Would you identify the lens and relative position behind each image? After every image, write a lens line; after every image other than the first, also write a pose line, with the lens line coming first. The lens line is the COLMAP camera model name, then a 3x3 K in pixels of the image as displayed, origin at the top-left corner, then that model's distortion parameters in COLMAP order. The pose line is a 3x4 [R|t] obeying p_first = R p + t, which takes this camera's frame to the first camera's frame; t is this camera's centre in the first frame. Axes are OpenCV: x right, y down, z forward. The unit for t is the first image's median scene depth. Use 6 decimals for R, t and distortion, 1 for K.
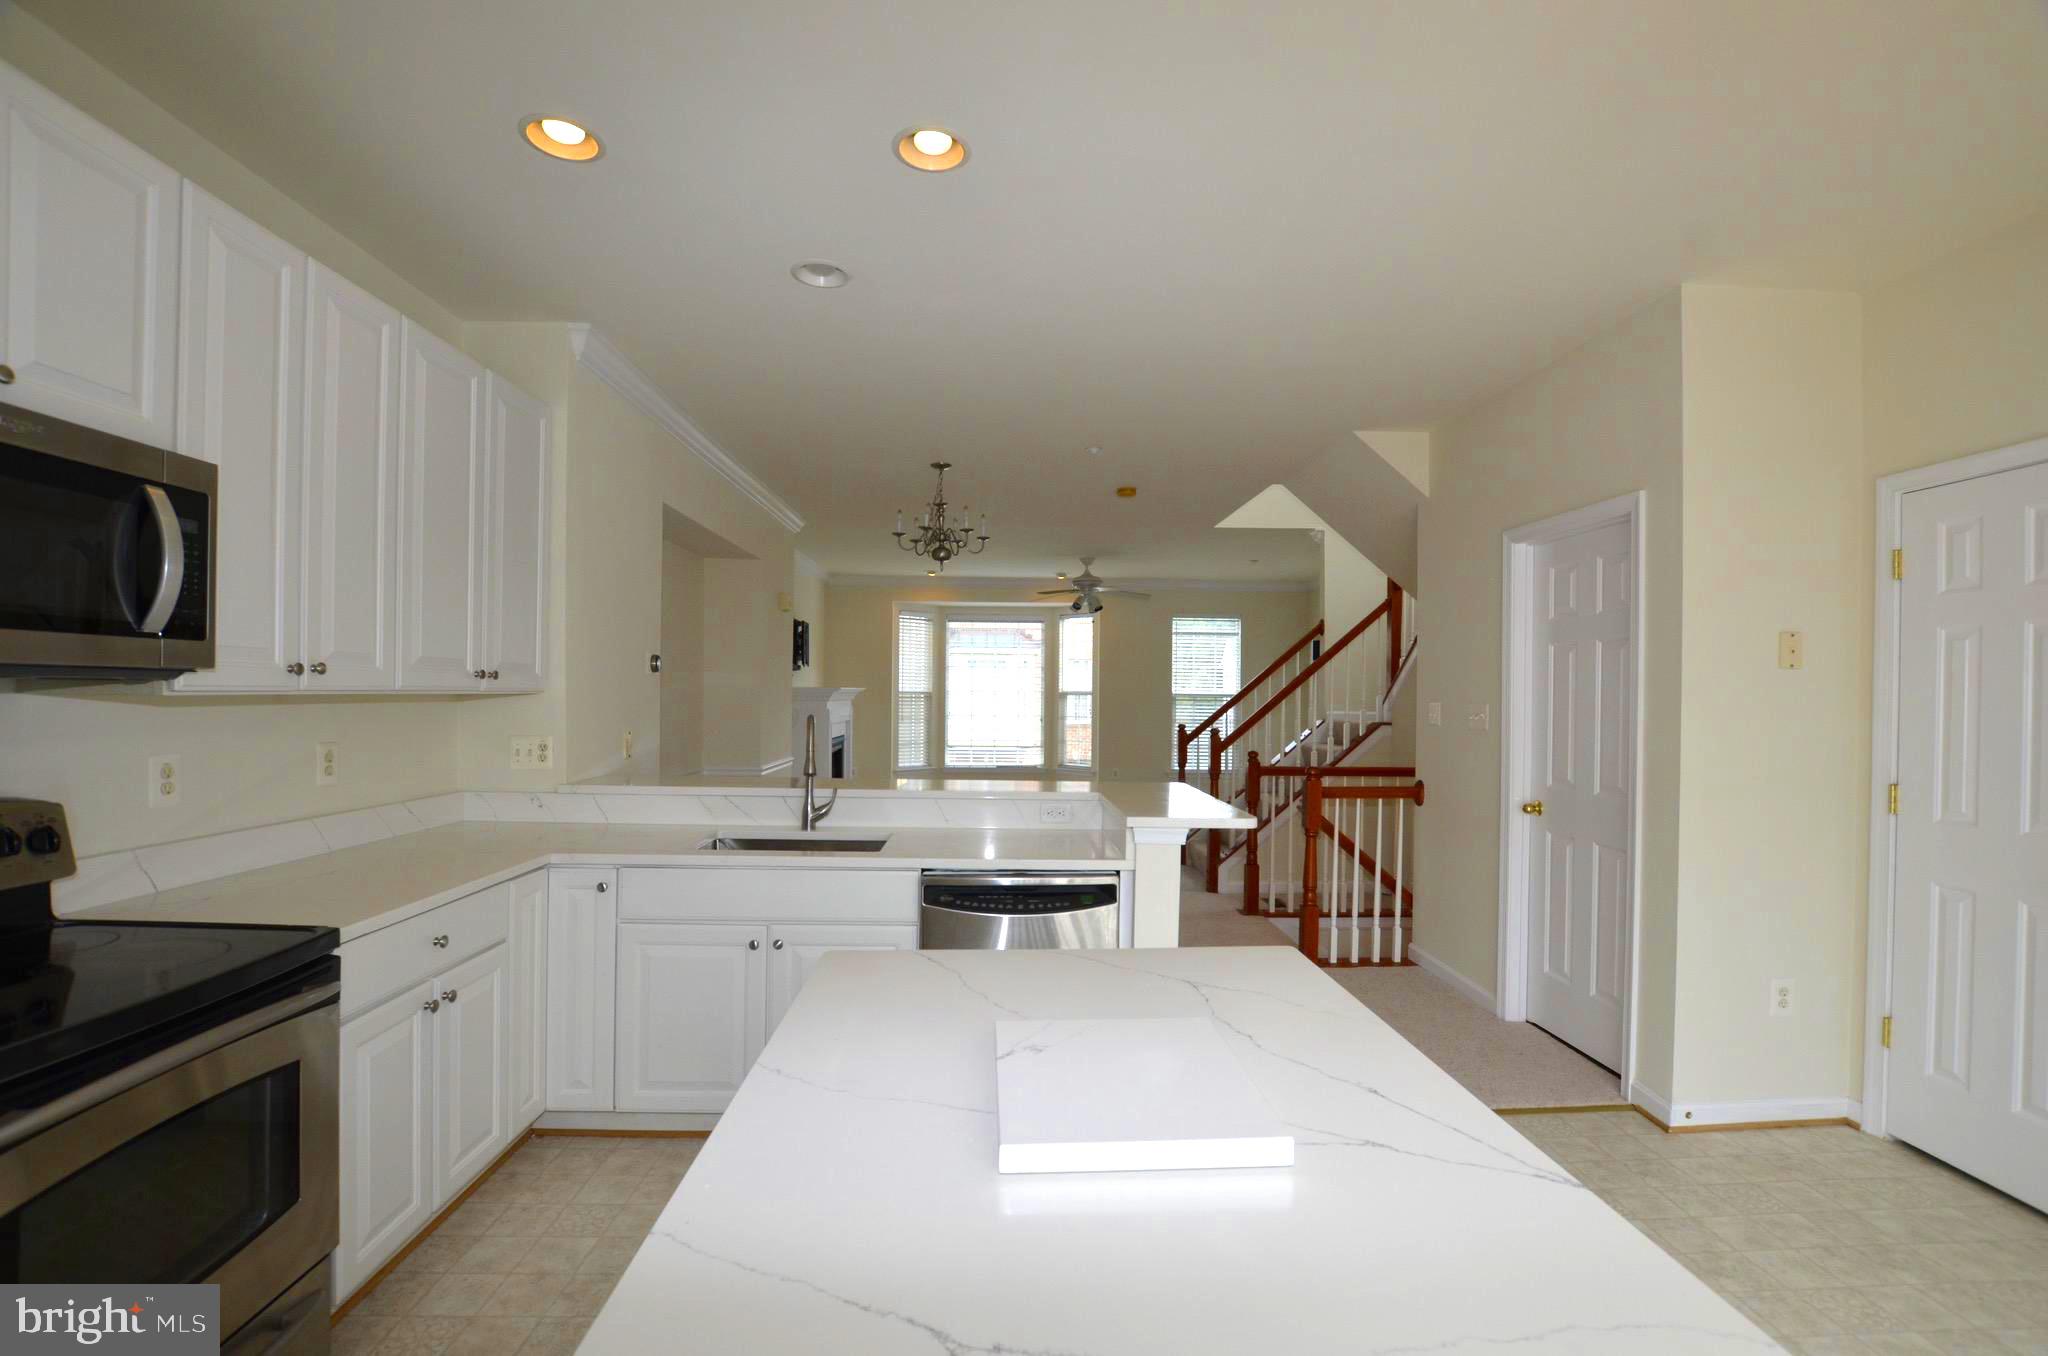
lens RADIAL K [[911.8, 0, 1028.9], [0, 911.8, 699.3], [0, 0, 1]] dist [-0.022559, 0.000281]
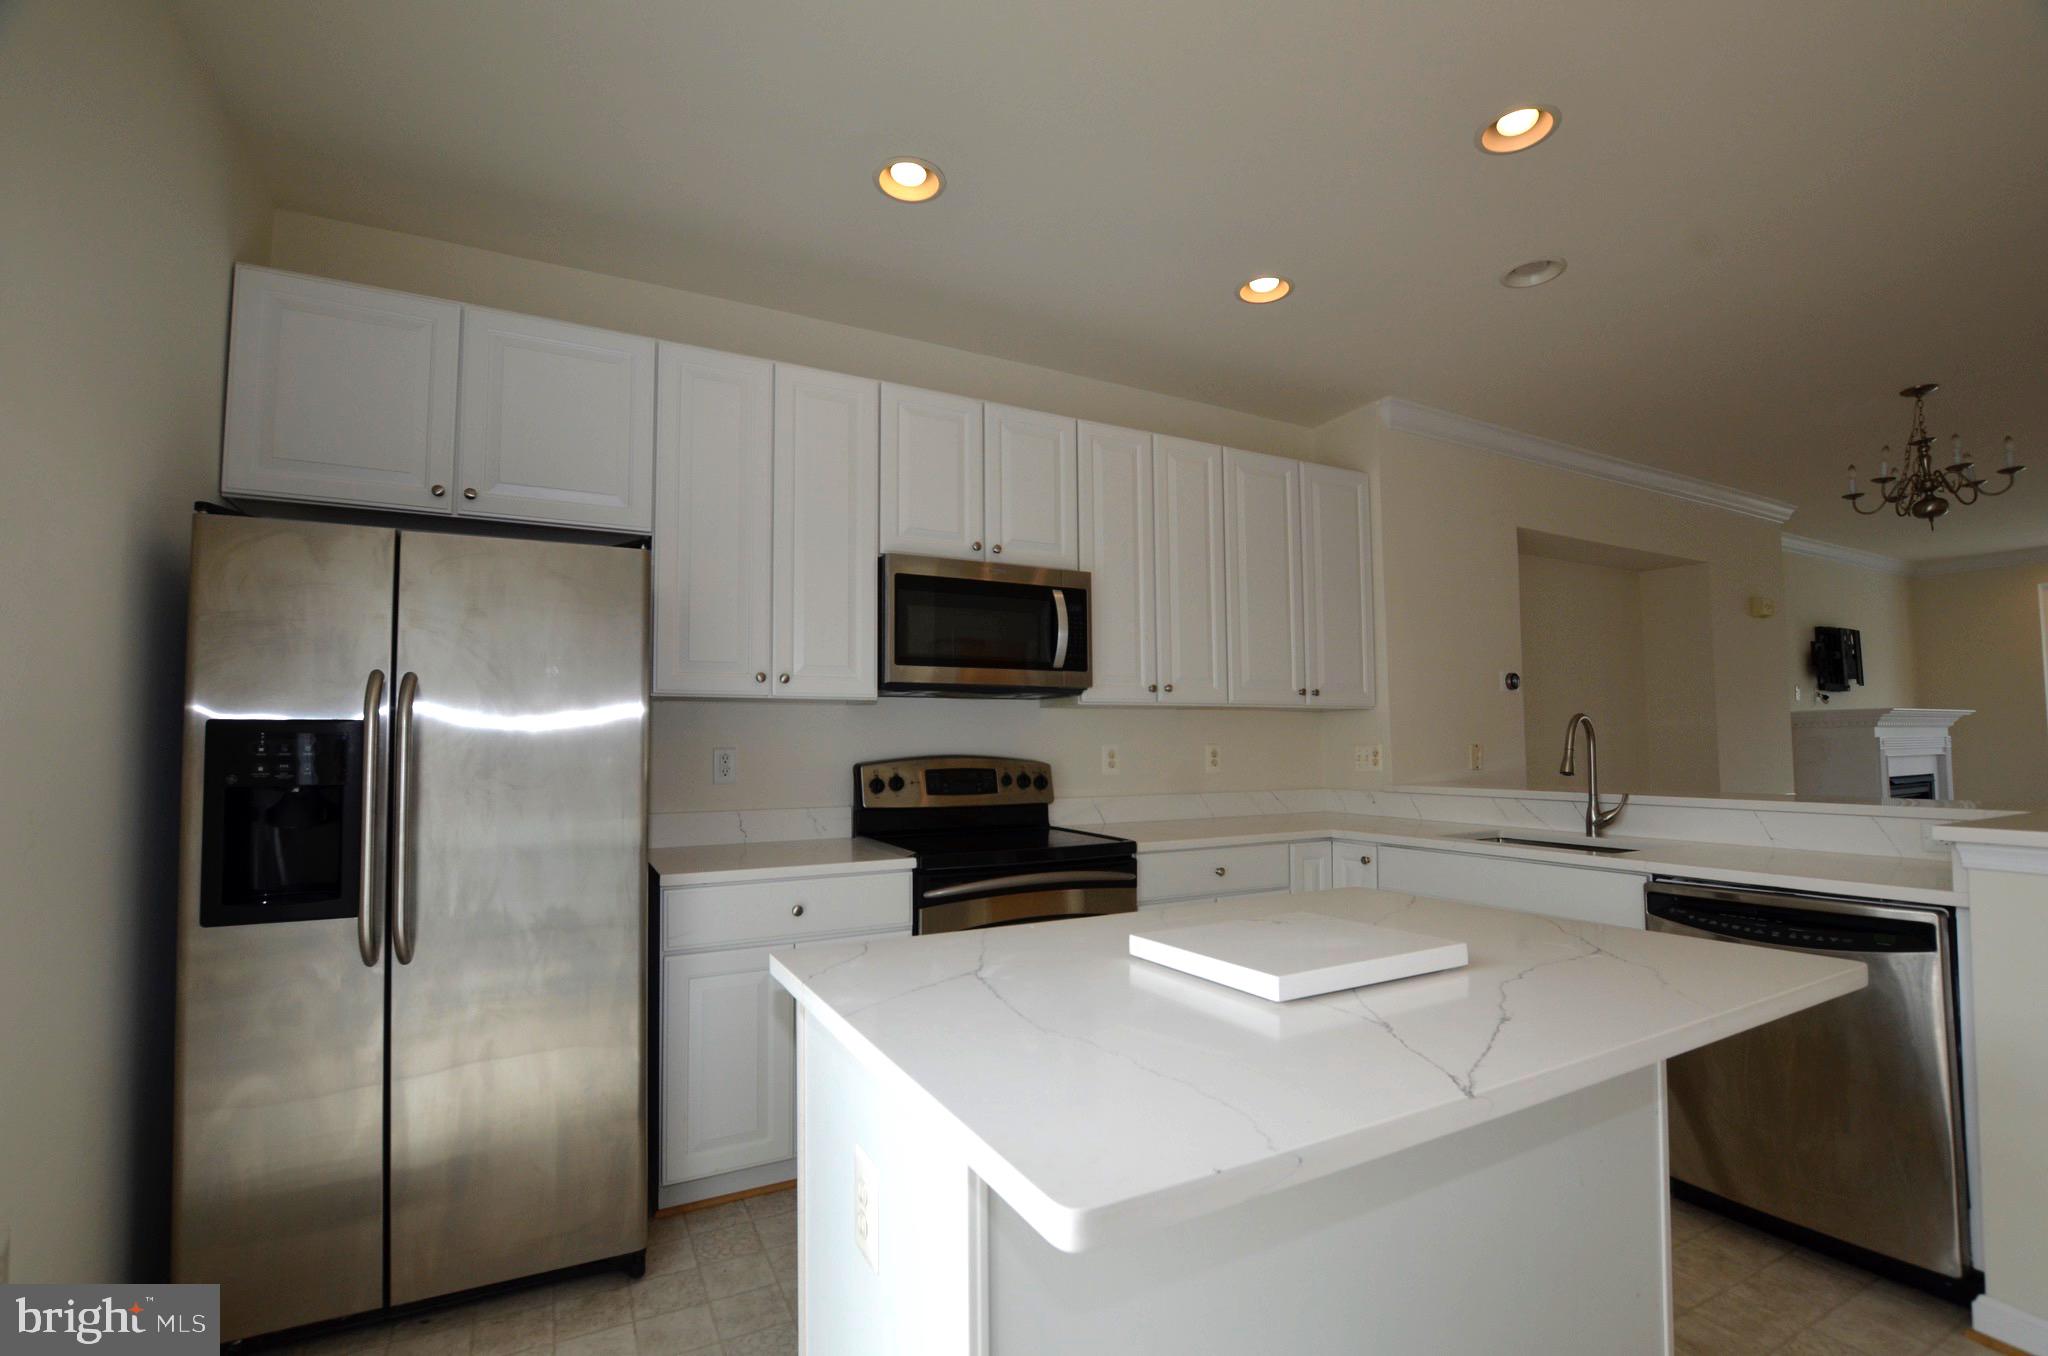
lens RADIAL K [[911.8, 0, 1028.9], [0, 911.8, 699.3], [0, 0, 1]] dist [-0.022559, 0.000281]
pose [[0.439200, -0.063466, -0.896145, 0.416463], [0.008009, 0.997739, -0.066736, 0.070041], [0.898353, 0.022133, 0.438716, 0.066414]]
